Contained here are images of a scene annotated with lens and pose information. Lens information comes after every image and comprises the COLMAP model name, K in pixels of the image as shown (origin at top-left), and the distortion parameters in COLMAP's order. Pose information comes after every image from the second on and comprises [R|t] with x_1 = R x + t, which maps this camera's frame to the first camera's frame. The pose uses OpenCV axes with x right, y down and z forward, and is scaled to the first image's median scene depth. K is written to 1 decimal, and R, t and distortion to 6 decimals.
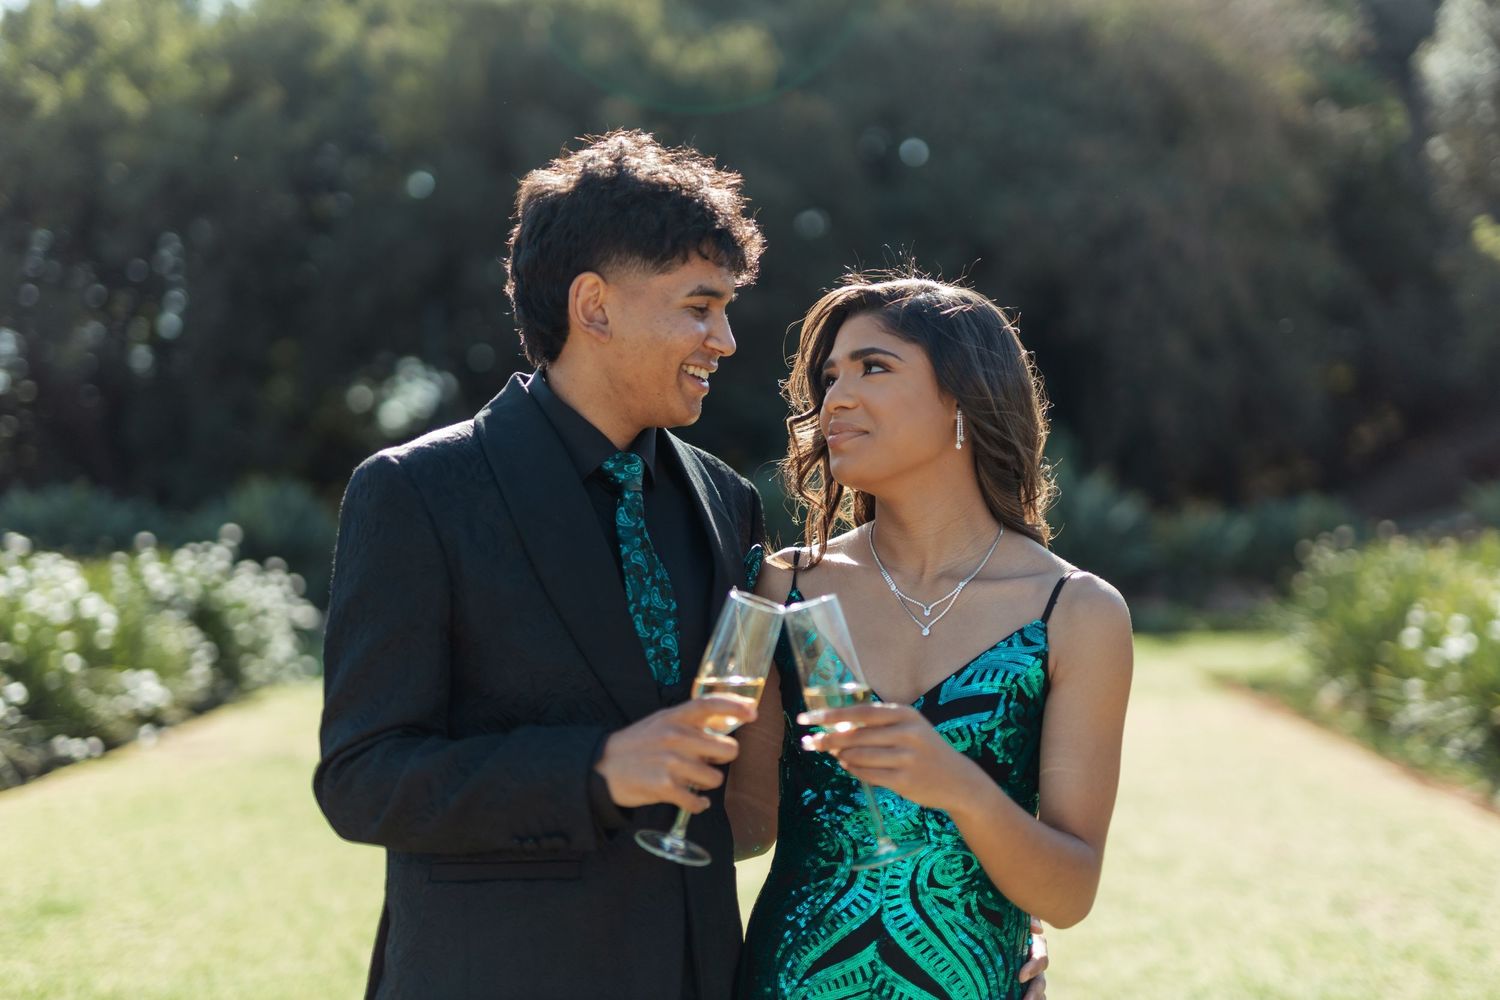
lens RADIAL K [[2152.0, 0, 792.1], [0, 2152.0, 498.8], [0, 0, 1]] dist [-0.113300, 0.015305]
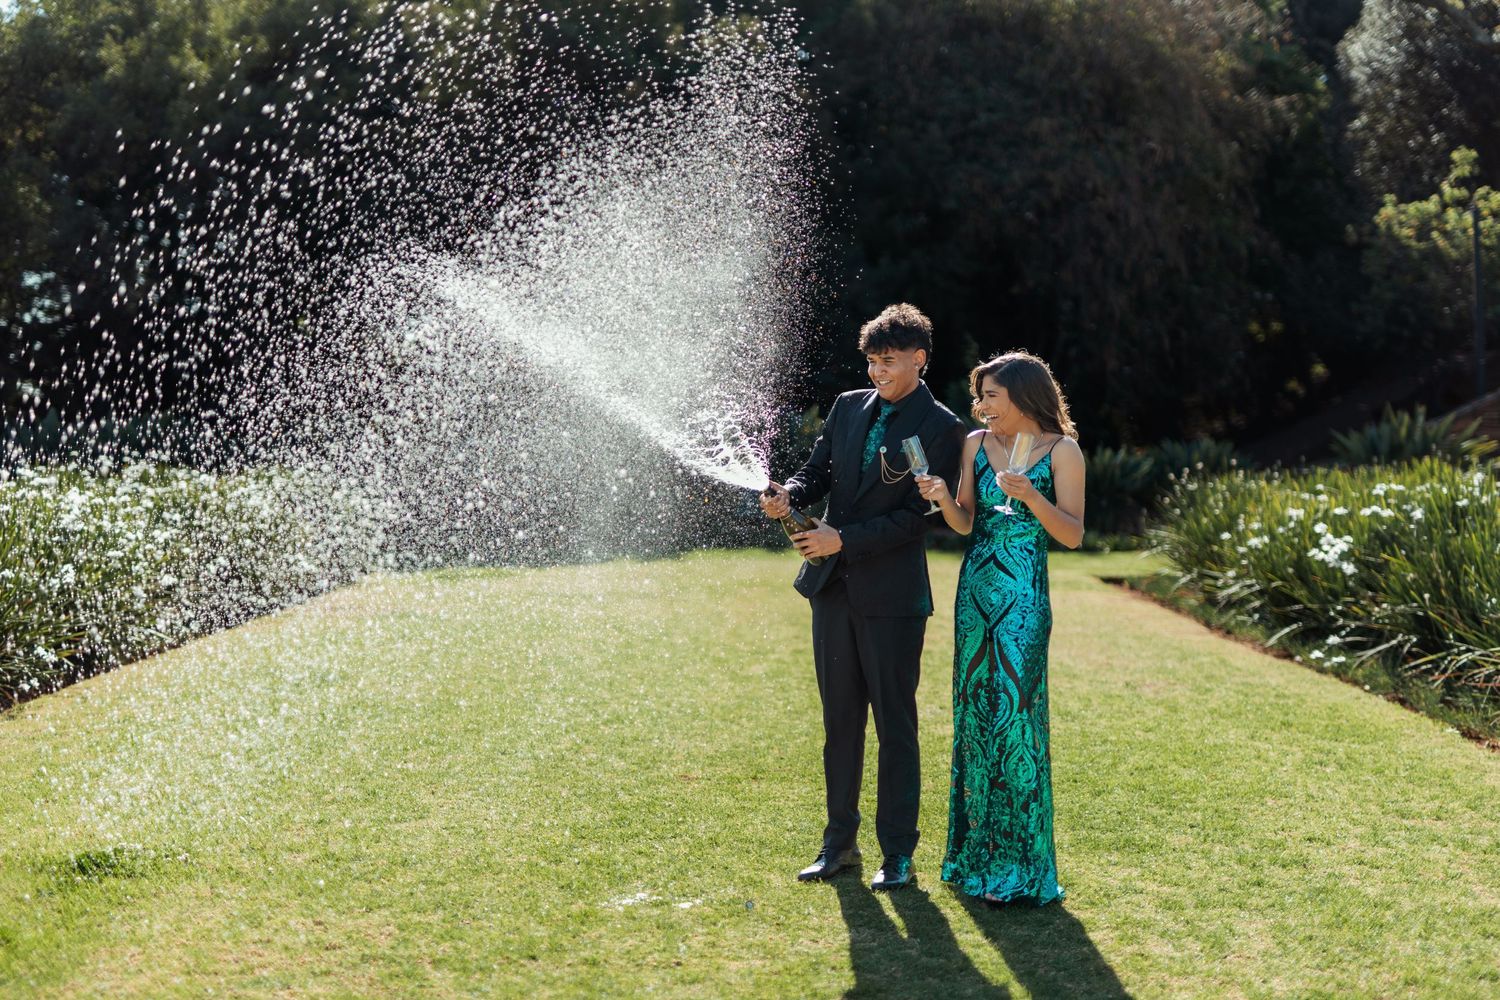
lens RADIAL K [[2152.0, 0, 792.1], [0, 2152.0, 498.8], [0, 0, 1]] dist [-0.113300, 0.015305]
pose [[0.999782, 0.015044, 0.014478, -0.005508], [-0.015467, 0.999442, 0.029590, 0.001352], [-0.014025, -0.029808, 0.999457, -0.152759]]
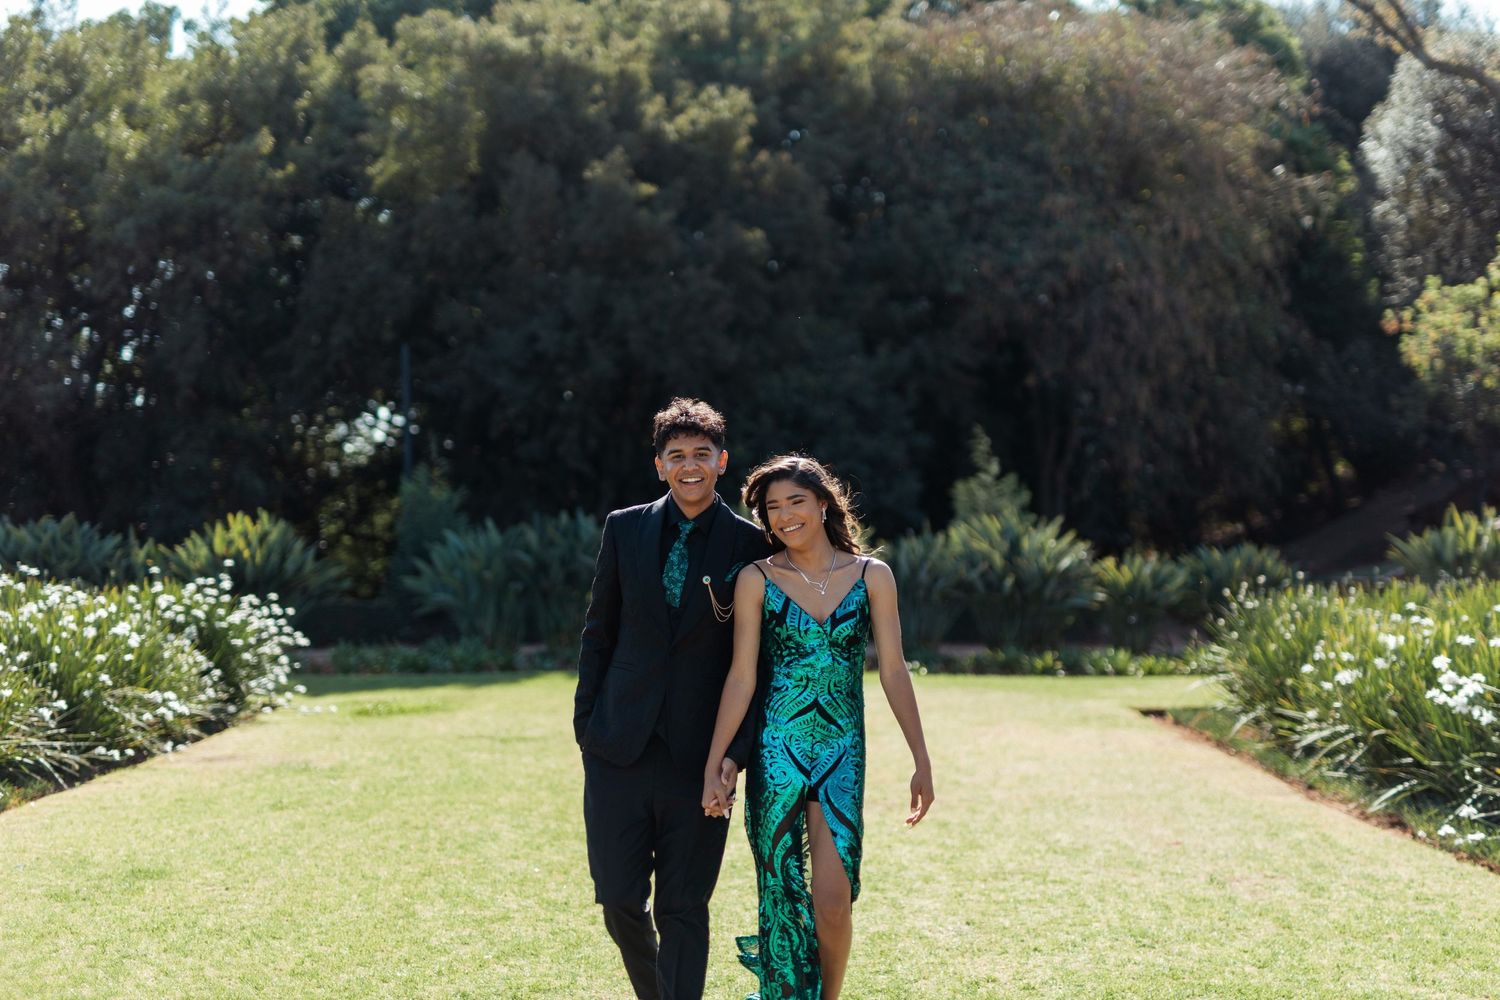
lens RADIAL K [[2197.3, 0, 749.4], [0, 2197.3, 500.5], [0, 0, 1]] dist [-0.246926, -0.002021]
pose [[0.999891, 0.014140, -0.004211, -0.001219], [-0.014210, 0.999753, -0.017084, -0.000261], [0.003968, 0.017142, 0.999845, -0.058947]]
